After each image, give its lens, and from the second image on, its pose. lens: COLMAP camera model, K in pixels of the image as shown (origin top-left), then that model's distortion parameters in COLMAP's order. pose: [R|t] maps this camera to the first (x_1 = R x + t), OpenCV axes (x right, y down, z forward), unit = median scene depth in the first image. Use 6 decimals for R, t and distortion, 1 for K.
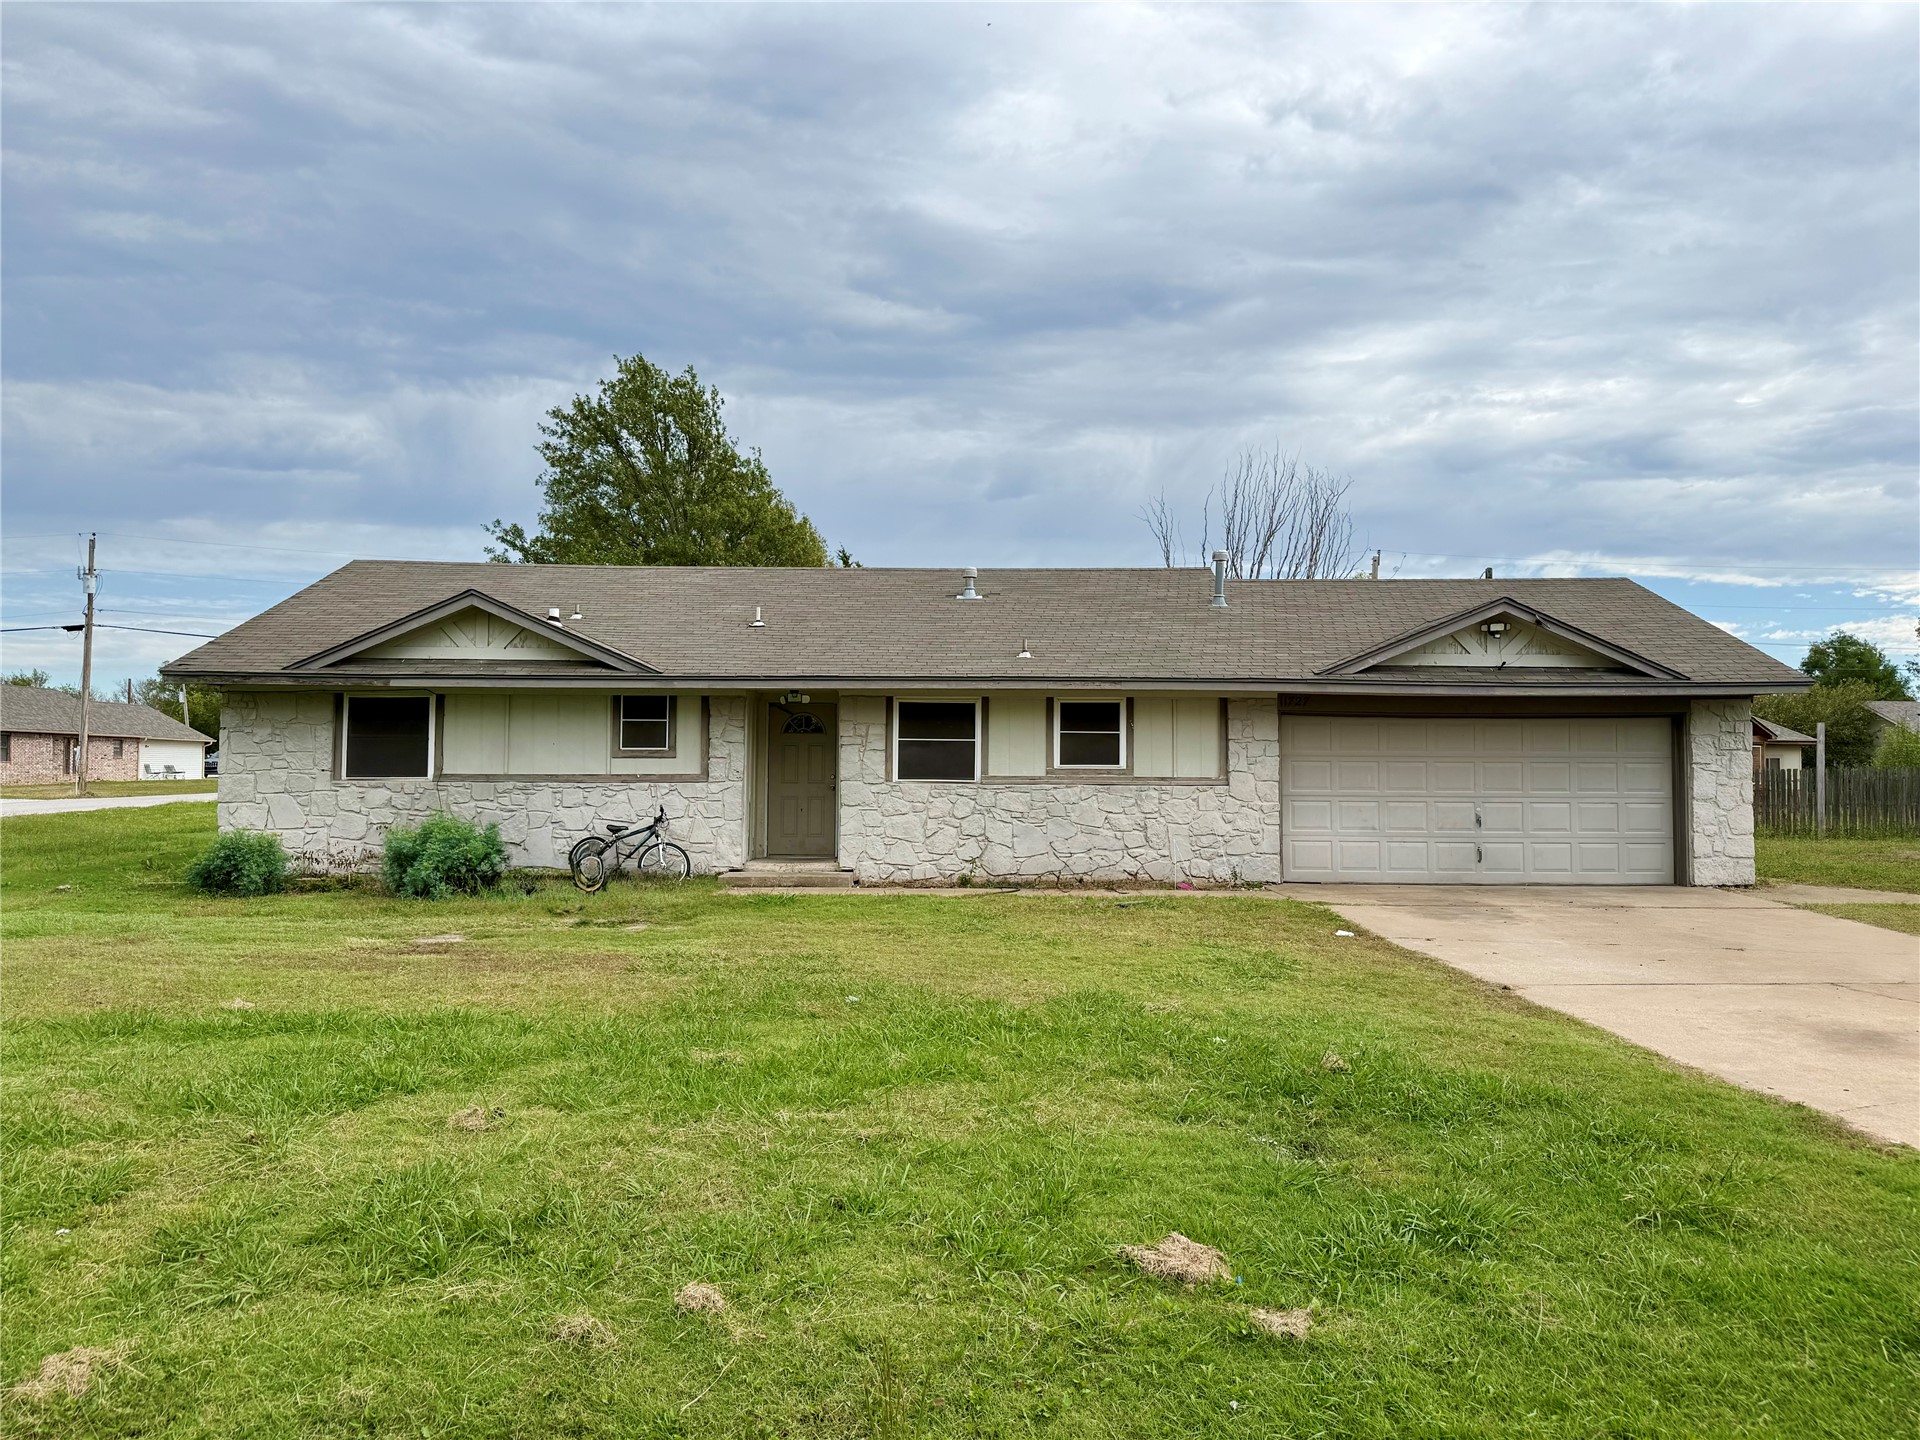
lens RADIAL K [[1341.9, 0, 961.3], [0, 1341.9, 719.6], [0, 0, 1]] dist [0.035399, -0.008073]
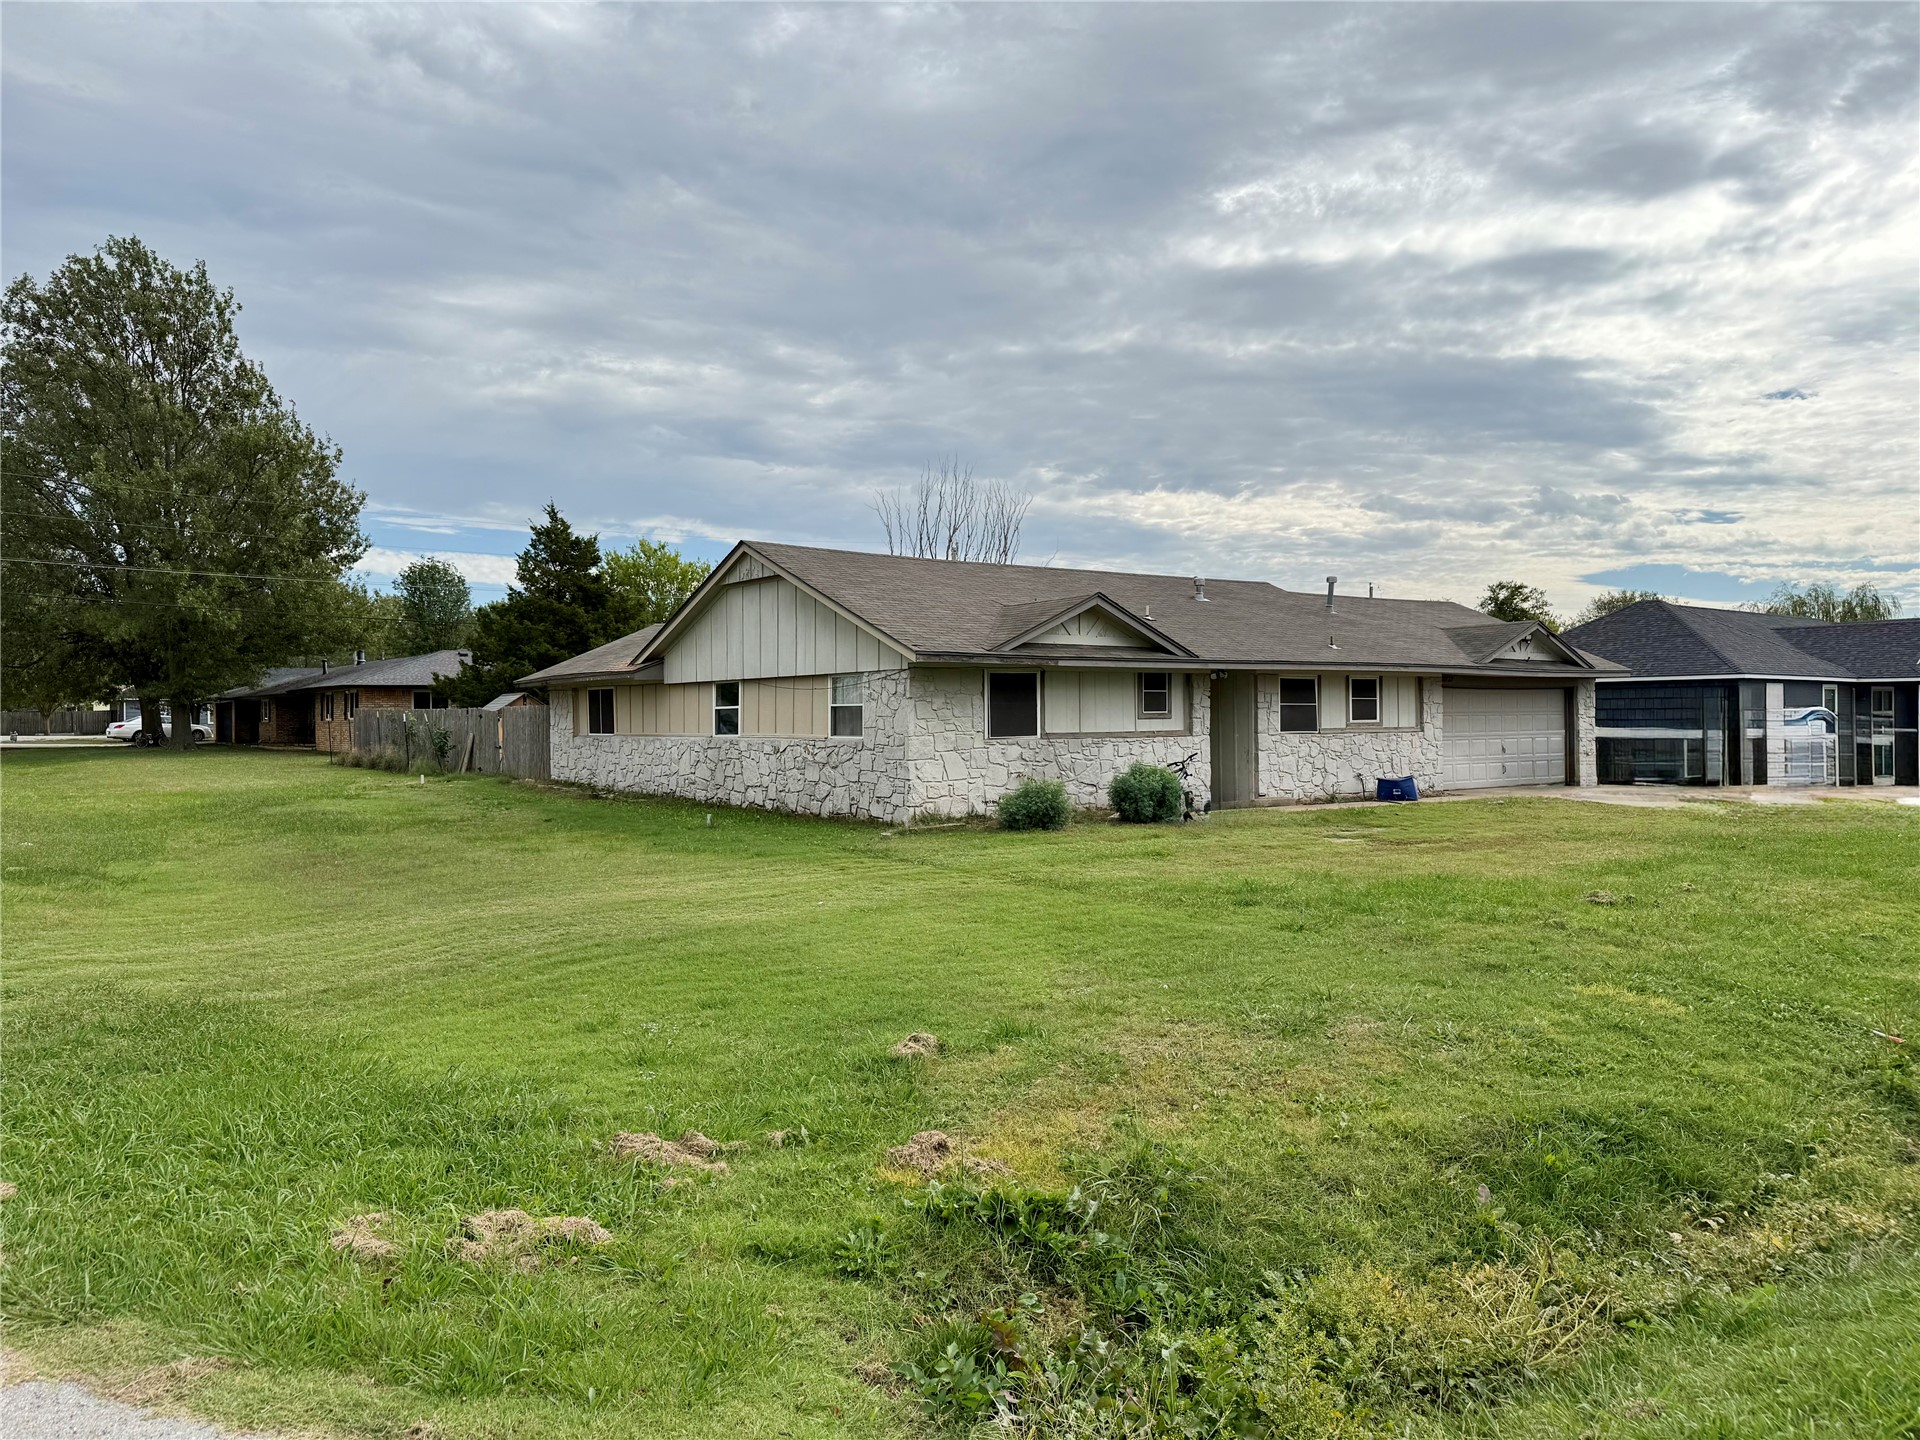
lens RADIAL K [[1341.9, 0, 953.7], [0, 1341.9, 723.4], [0, 0, 1]] dist [0.035399, -0.008073]
pose [[0.820567, -0.013625, 0.571389, -1.173517], [-0.004632, 0.999524, 0.030486, -0.007232], [-0.571532, -0.027662, 0.820113, 0.008624]]
